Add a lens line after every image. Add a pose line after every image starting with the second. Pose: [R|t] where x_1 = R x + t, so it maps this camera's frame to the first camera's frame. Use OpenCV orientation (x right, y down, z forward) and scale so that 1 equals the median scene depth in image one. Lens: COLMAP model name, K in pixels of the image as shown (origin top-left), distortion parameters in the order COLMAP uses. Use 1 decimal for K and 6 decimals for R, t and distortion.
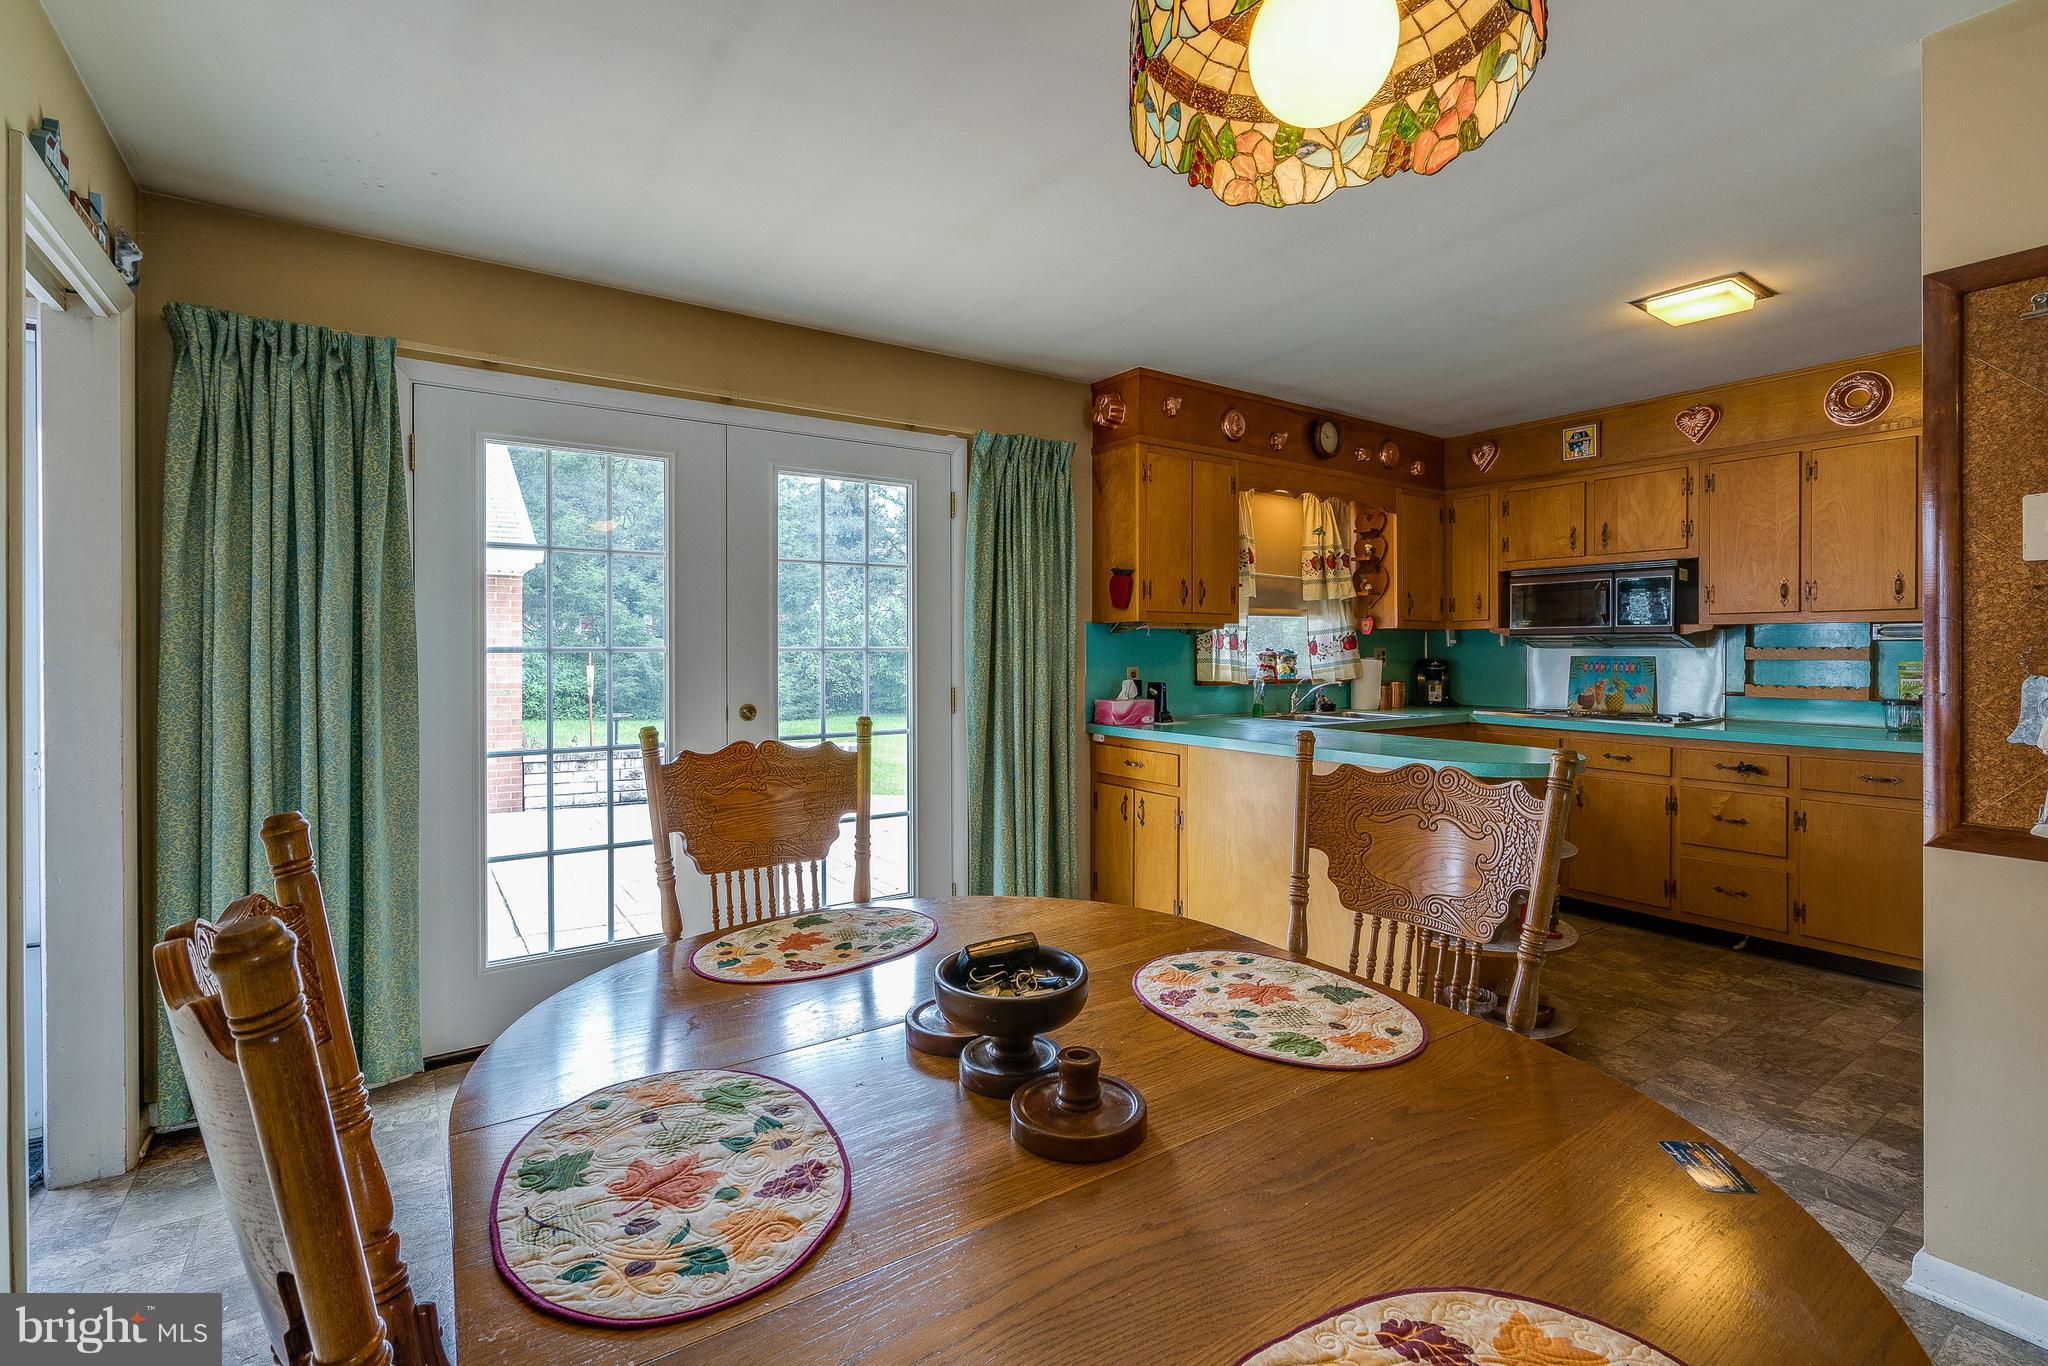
lens RADIAL K [[909.6, 0, 1002.1], [0, 909.6, 654.4], [0, 0, 1]] dist [-0.012715, 0.001991]
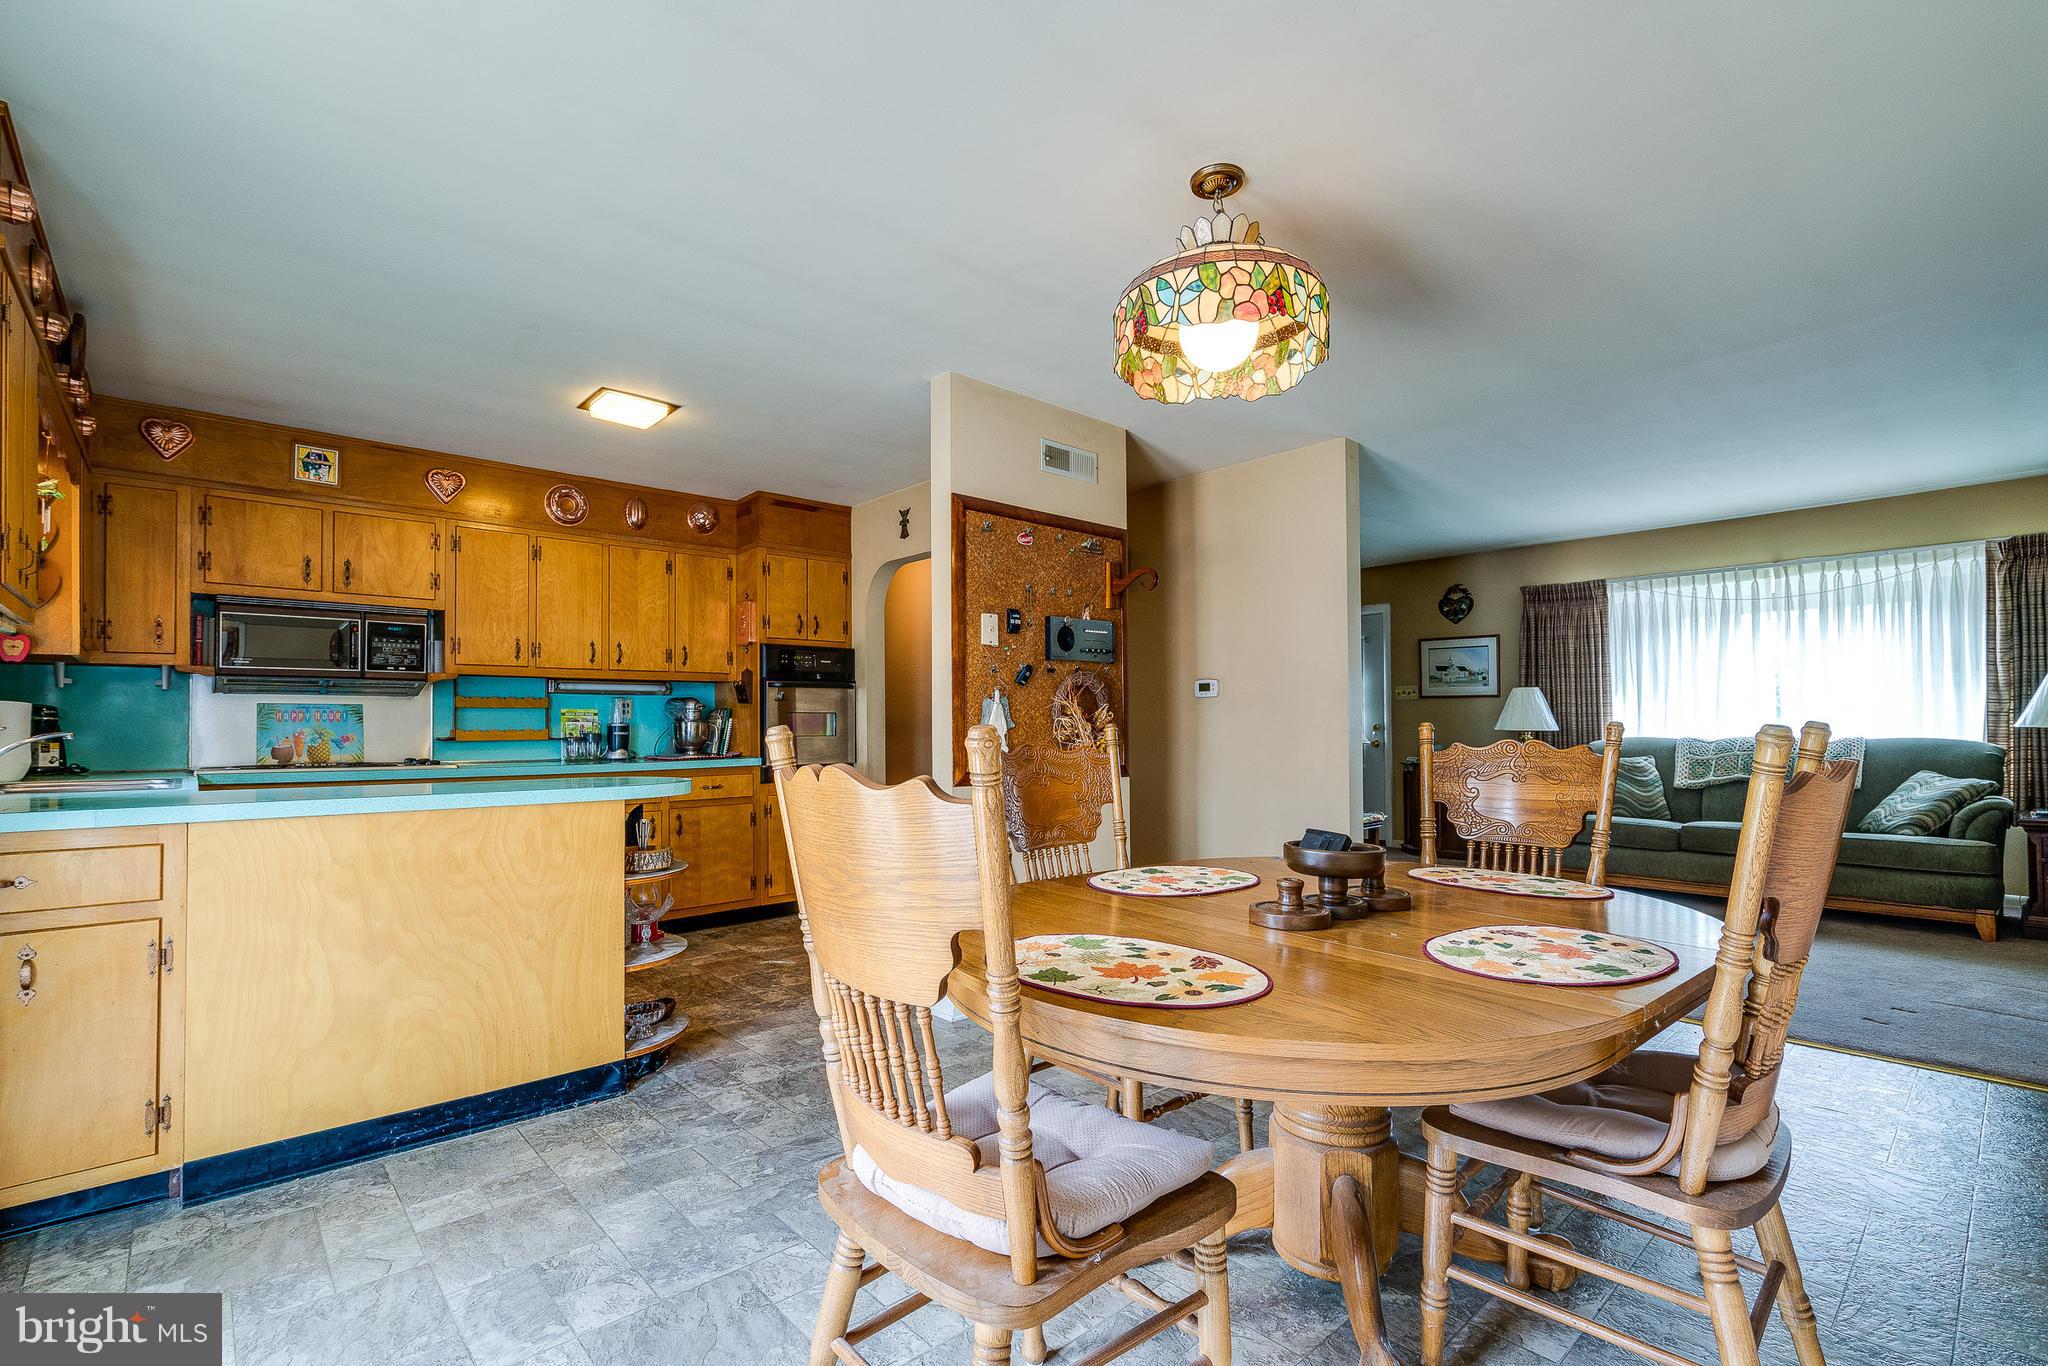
lens RADIAL K [[949.2, 0, 1013.2], [0, 949.2, 710.3], [0, 0, 1]] dist [-0.002716, 0.002027]
pose [[-0.147147, 0.019313, 0.988926, -0.390106], [0.009897, 0.999788, -0.018052, 0.033829], [-0.989065, 0.007131, -0.147307, 0.450714]]
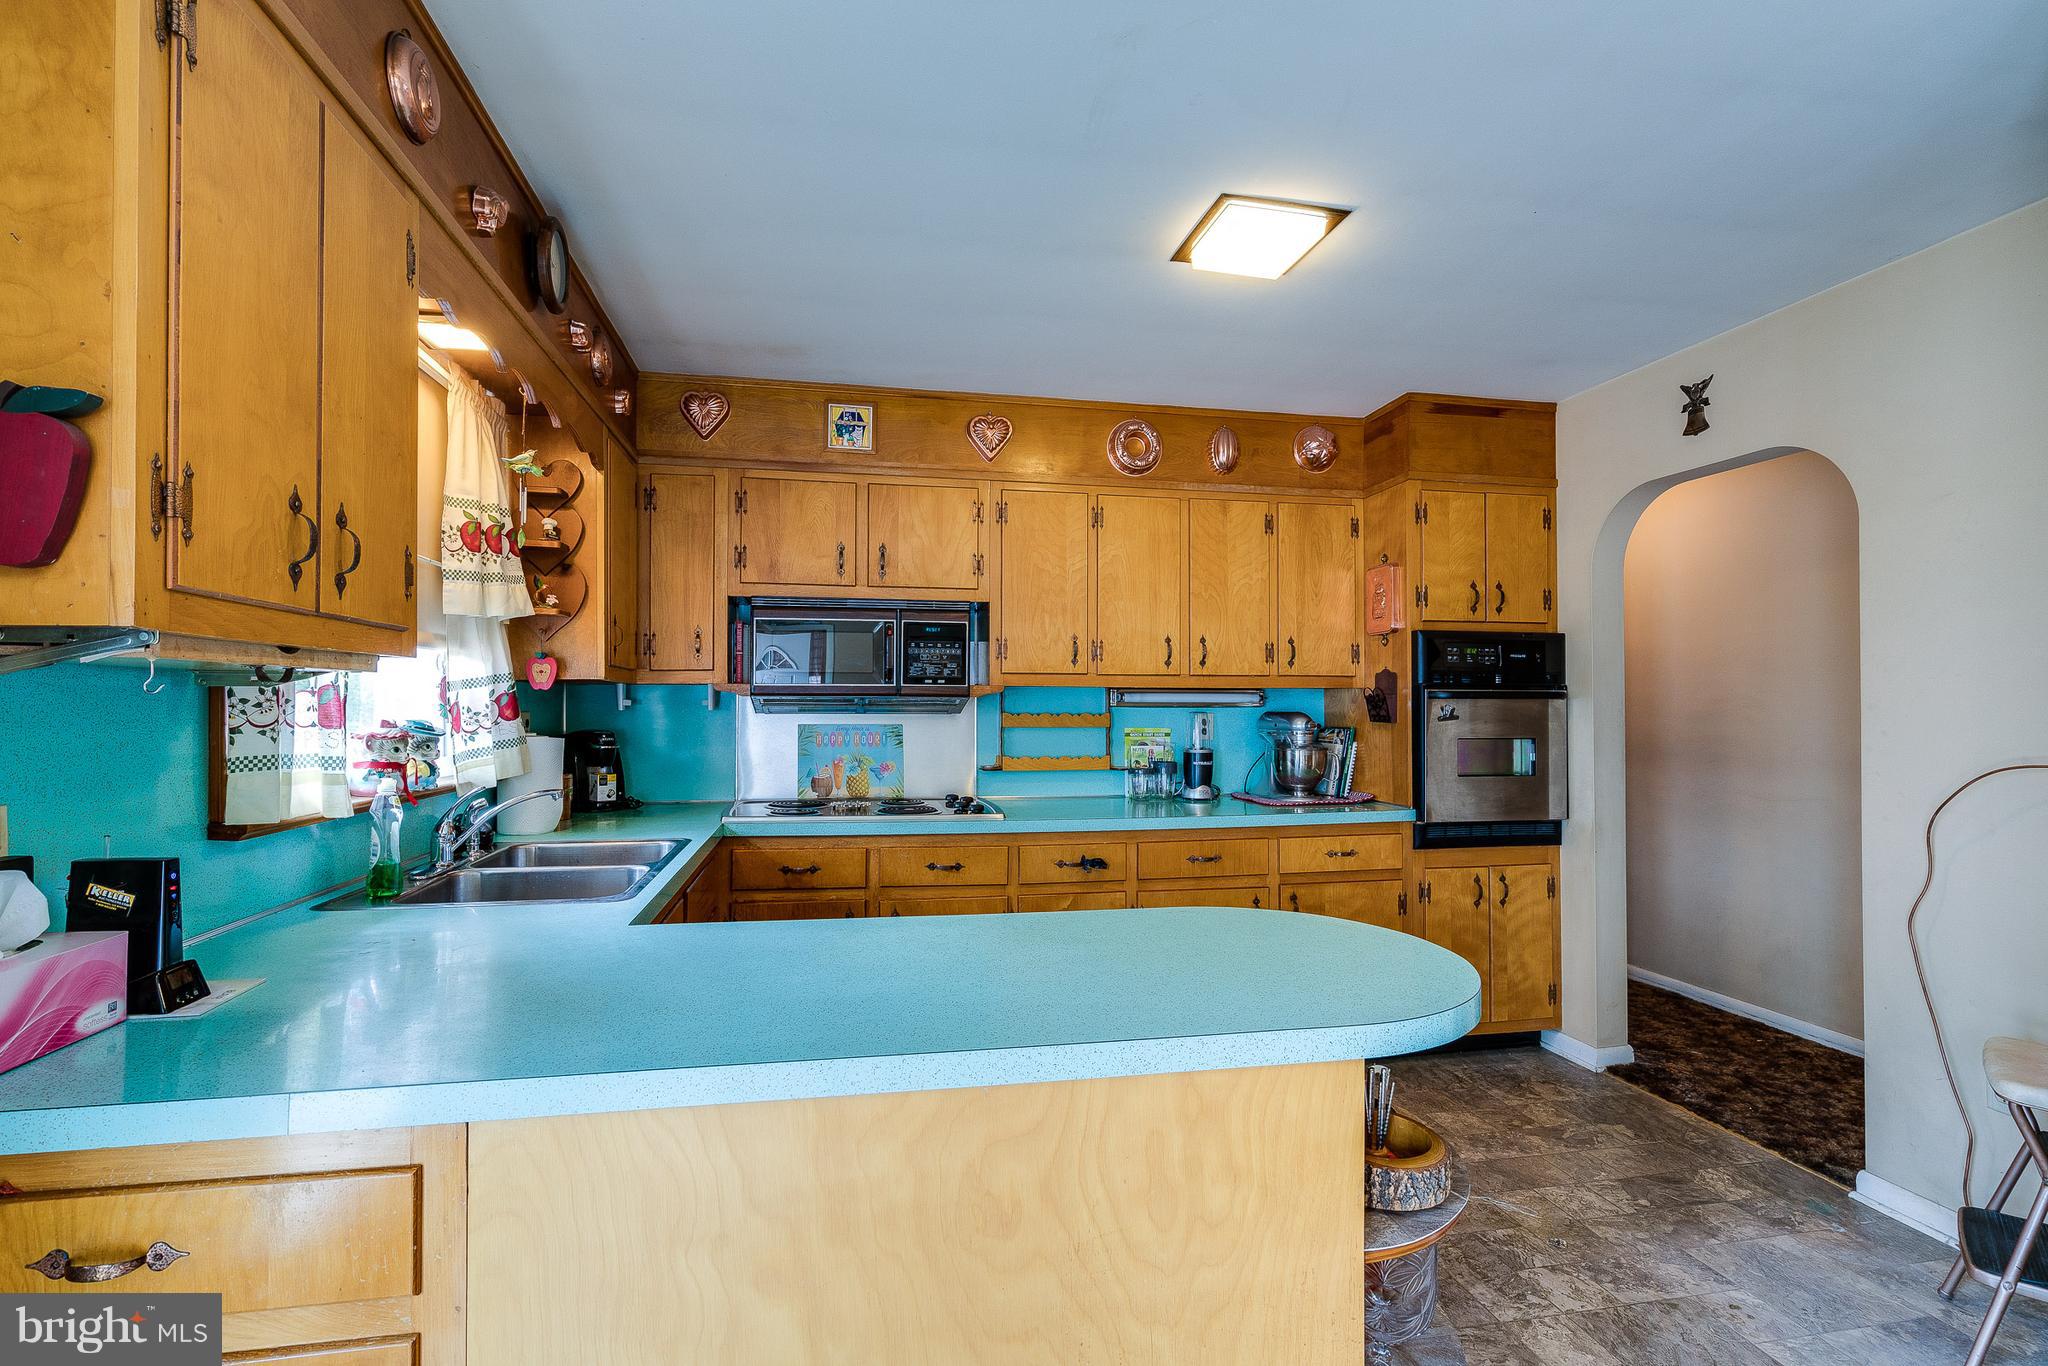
lens RADIAL K [[909.6, 0, 992.9], [0, 909.6, 691.9], [0, 0, 1]] dist [-0.012715, 0.001991]
pose [[0.385775, 0.012151, 0.922513, 0.021175], [0.001355, 0.999905, -0.013737, -0.014597], [-0.922592, 0.006550, 0.385722, 0.614852]]
